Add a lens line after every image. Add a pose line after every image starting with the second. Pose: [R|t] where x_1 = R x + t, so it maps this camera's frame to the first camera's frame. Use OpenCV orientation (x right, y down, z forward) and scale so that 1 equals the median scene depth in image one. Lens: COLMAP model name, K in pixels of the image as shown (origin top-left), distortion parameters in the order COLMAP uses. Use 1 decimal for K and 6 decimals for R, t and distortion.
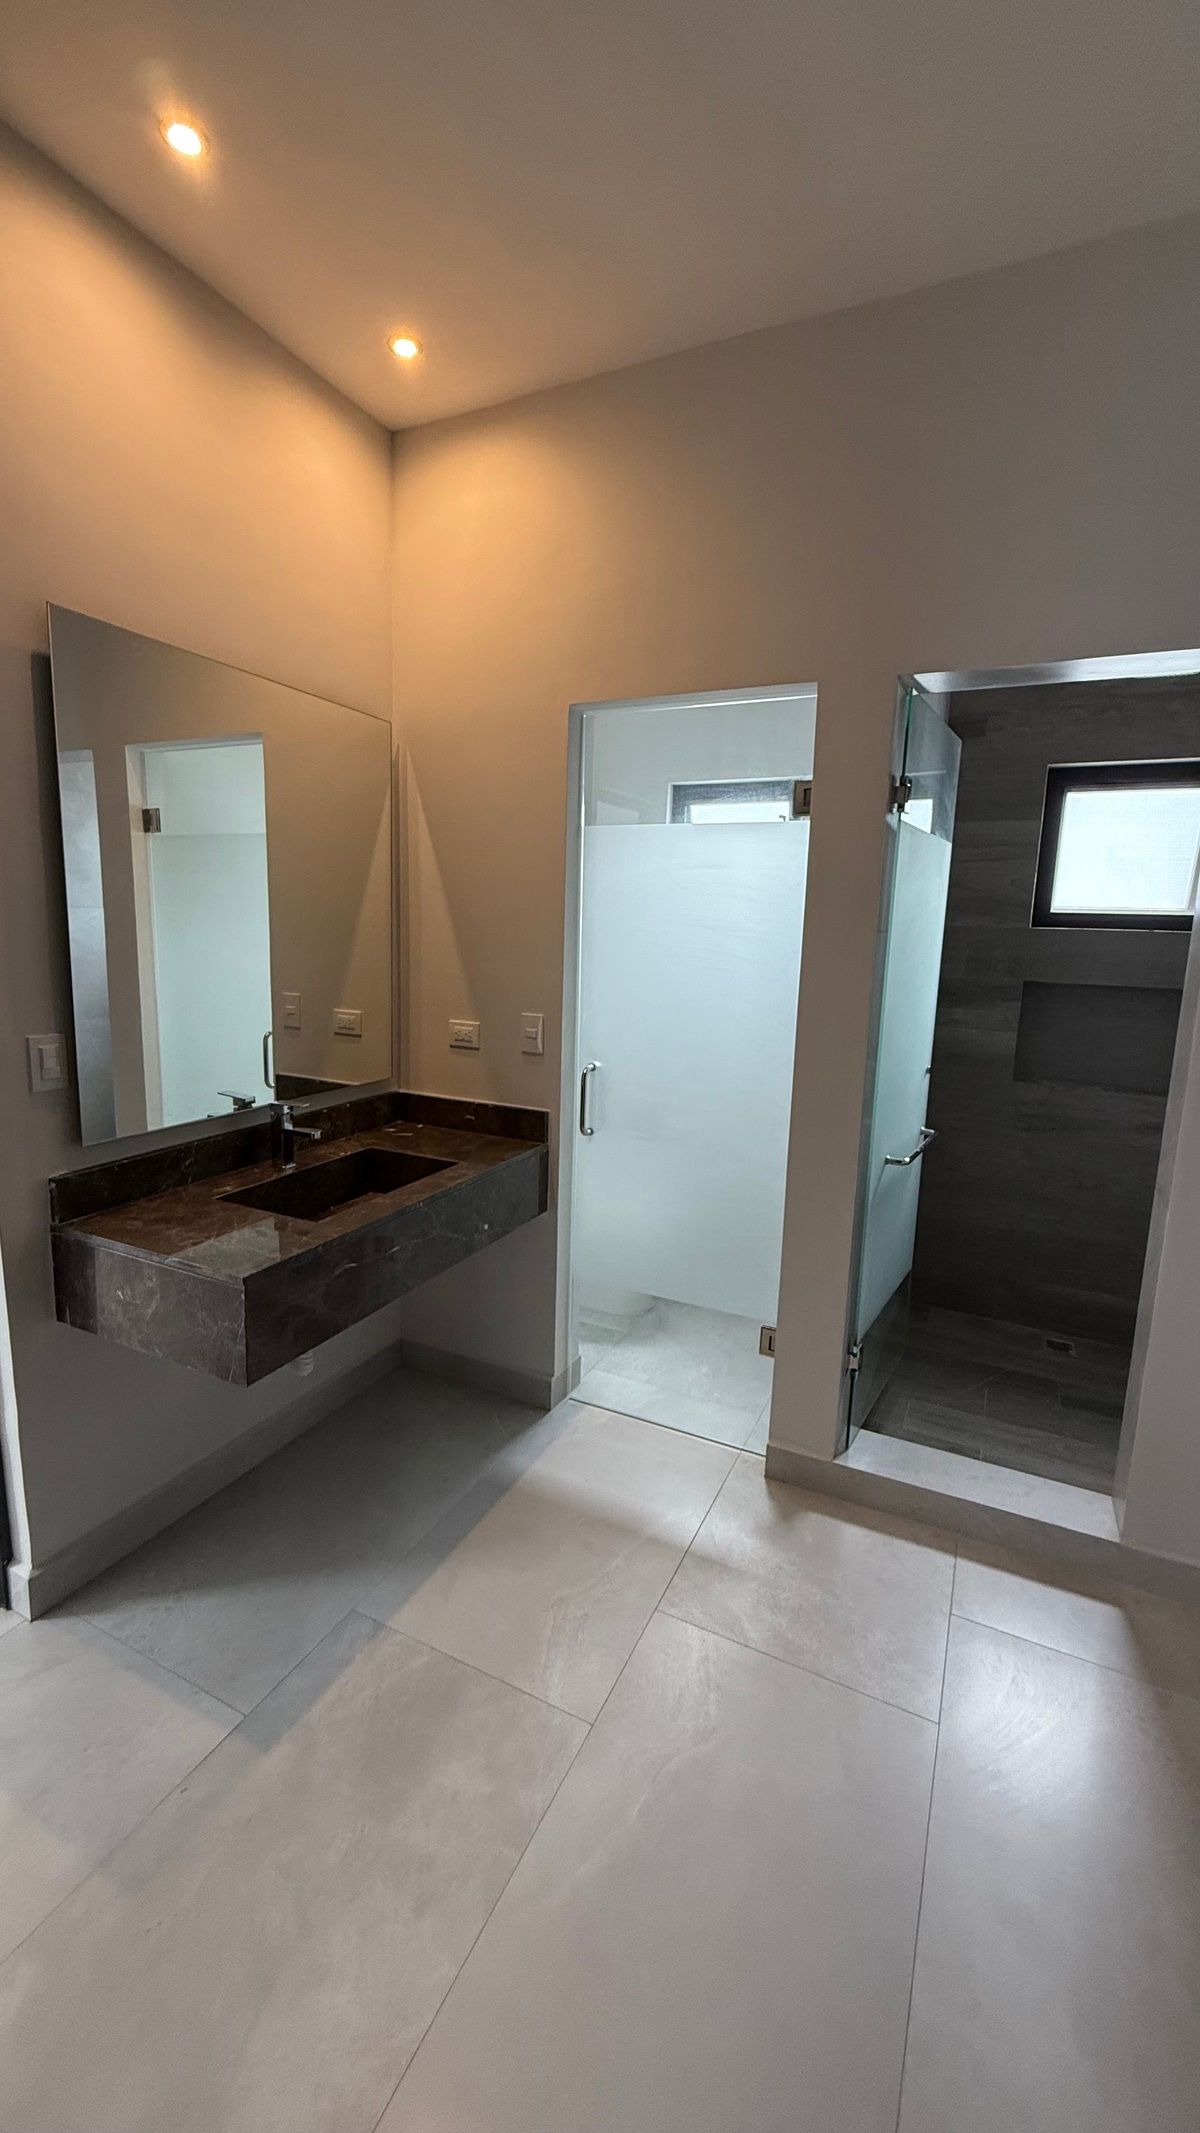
lens RADIAL K [[849.0, 0, 603.1], [0, 849.0, 1060.4], [0, 0, 1]] dist [0.001420, 0.000424]
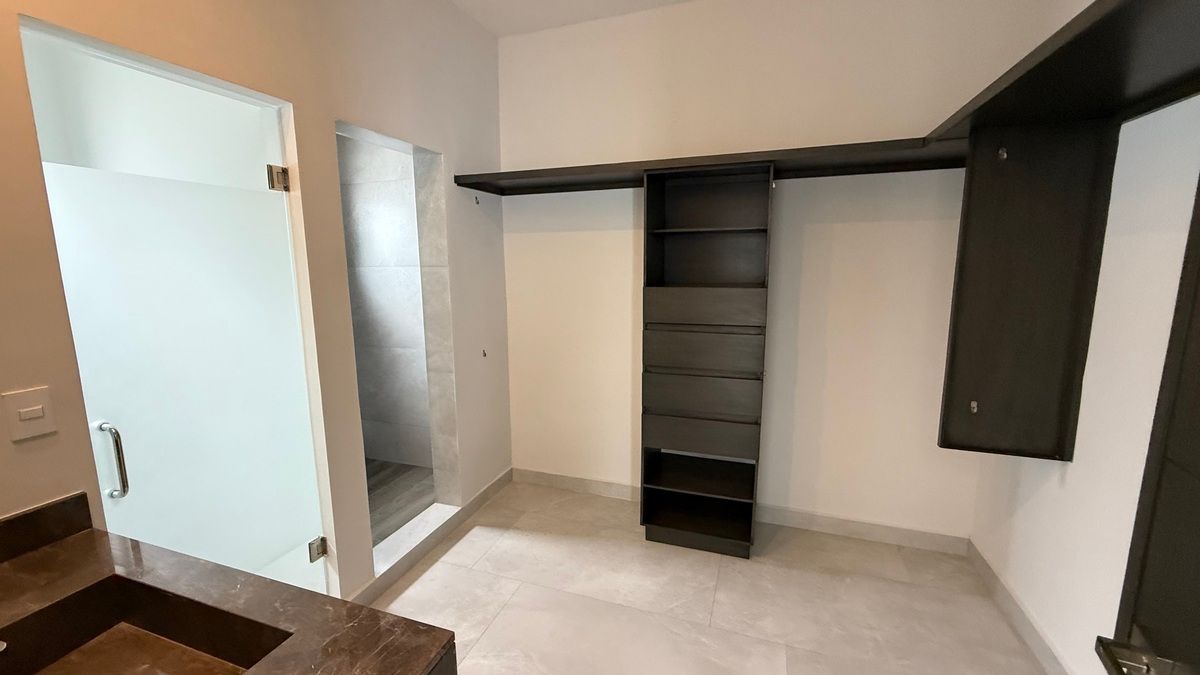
lens RADIAL K [[477.6, 0, 598.2], [0, 477.6, 335.0], [0, 0, 1]] dist [0.001420, 0.000424]
pose [[-0.106088, -0.178629, 0.978180, -0.705804], [0.165242, 0.966887, 0.194488, -0.127198], [-0.980531, 0.182269, -0.073058, 0.607964]]
